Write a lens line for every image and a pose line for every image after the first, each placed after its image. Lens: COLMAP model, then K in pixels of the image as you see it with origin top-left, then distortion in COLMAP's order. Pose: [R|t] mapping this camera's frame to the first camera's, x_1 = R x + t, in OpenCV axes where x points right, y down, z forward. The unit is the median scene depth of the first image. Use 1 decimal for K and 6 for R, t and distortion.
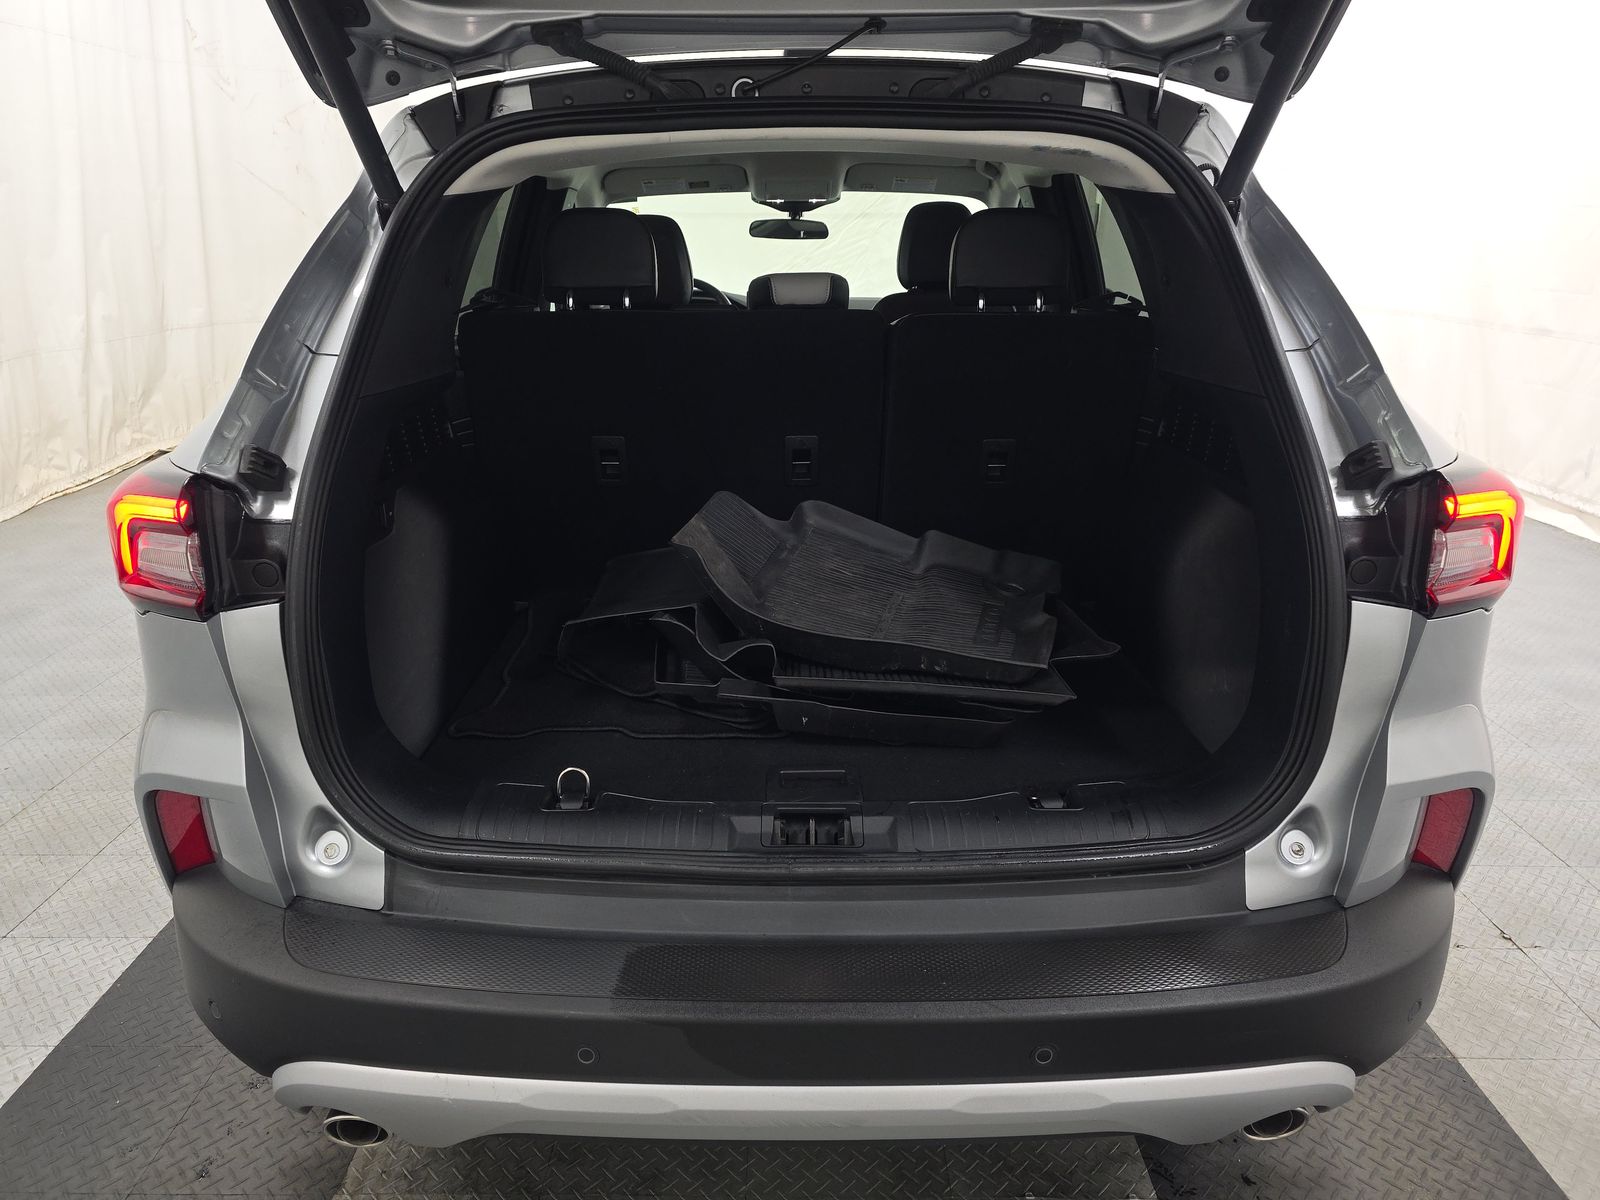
lens RADIAL K [[1083.1, 0, 797.8], [0, 1083.1, 588.4], [0, 0, 1]] dist [0.021049, -0.023471]
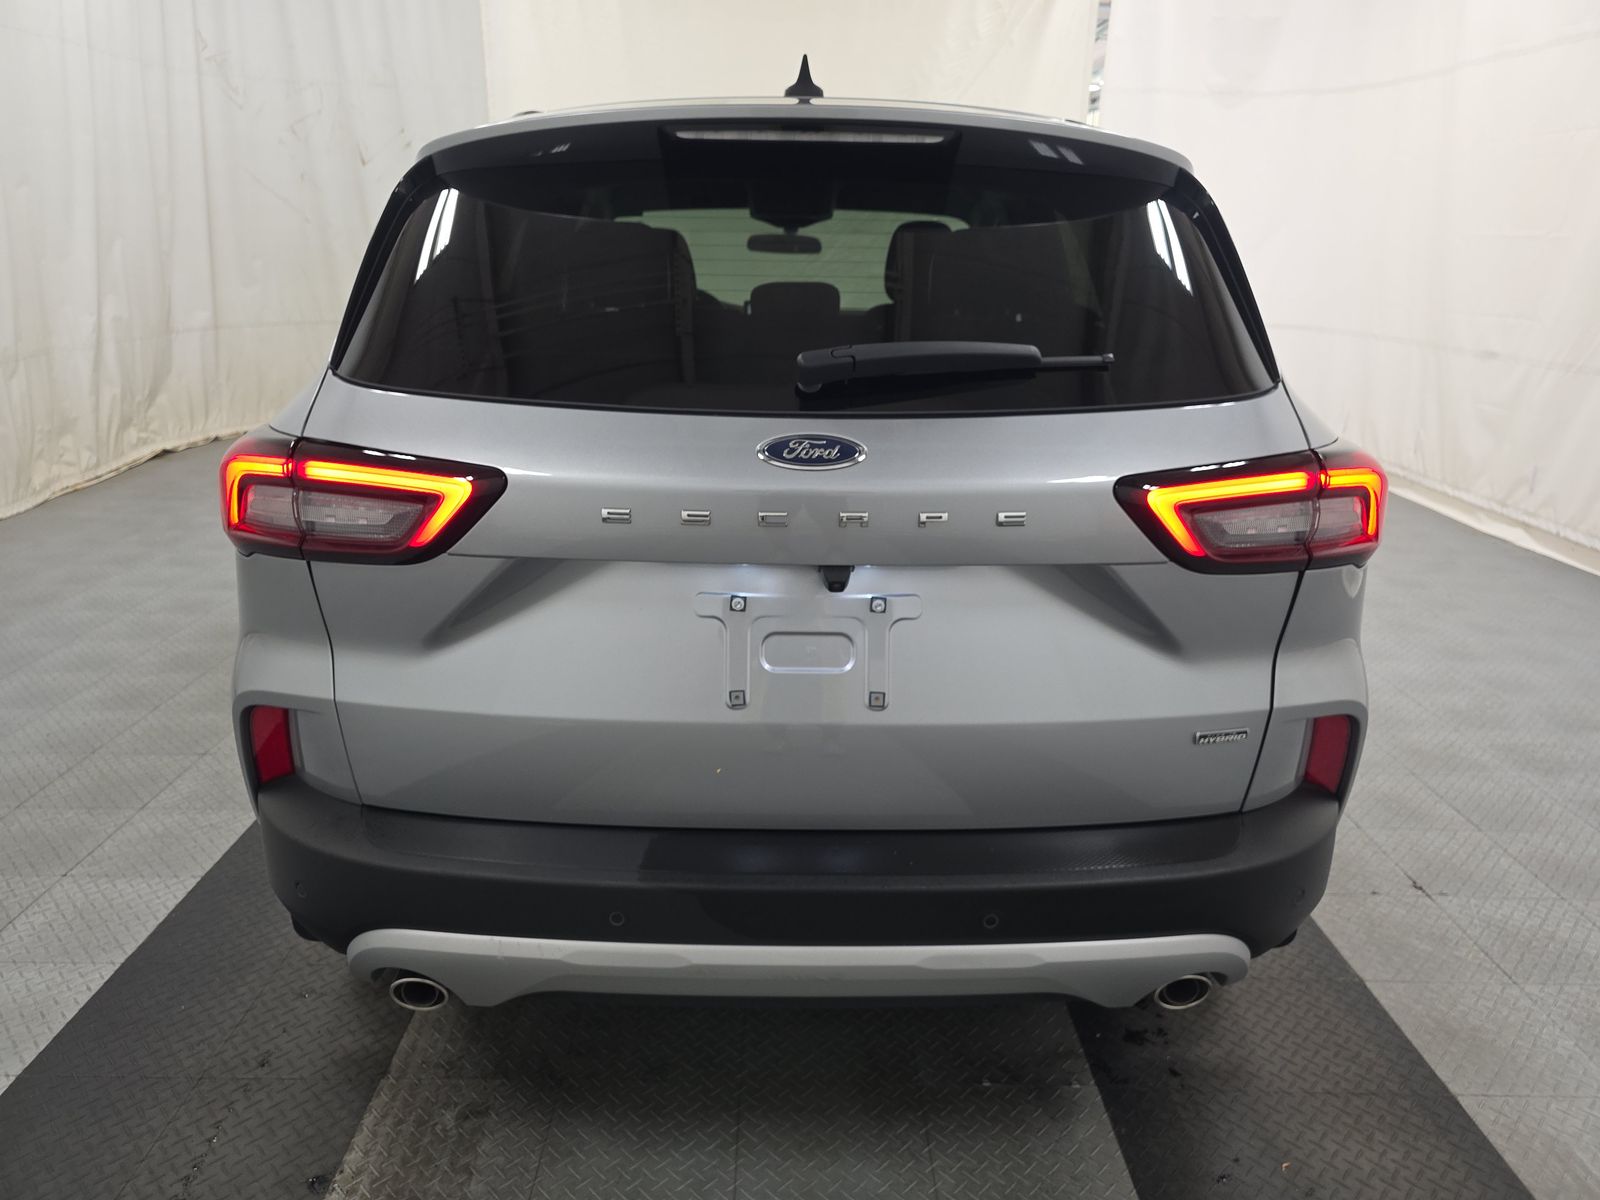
lens RADIAL K [[1083.1, 0, 803.7], [0, 1083.1, 602.3], [0, 0, 1]] dist [0.021049, -0.023471]
pose [[0.999767, 0.012378, 0.017674, -0.006689], [-0.012347, 0.999922, -0.001838, 0.044658], [-0.017695, 0.001620, 0.999842, -0.134153]]
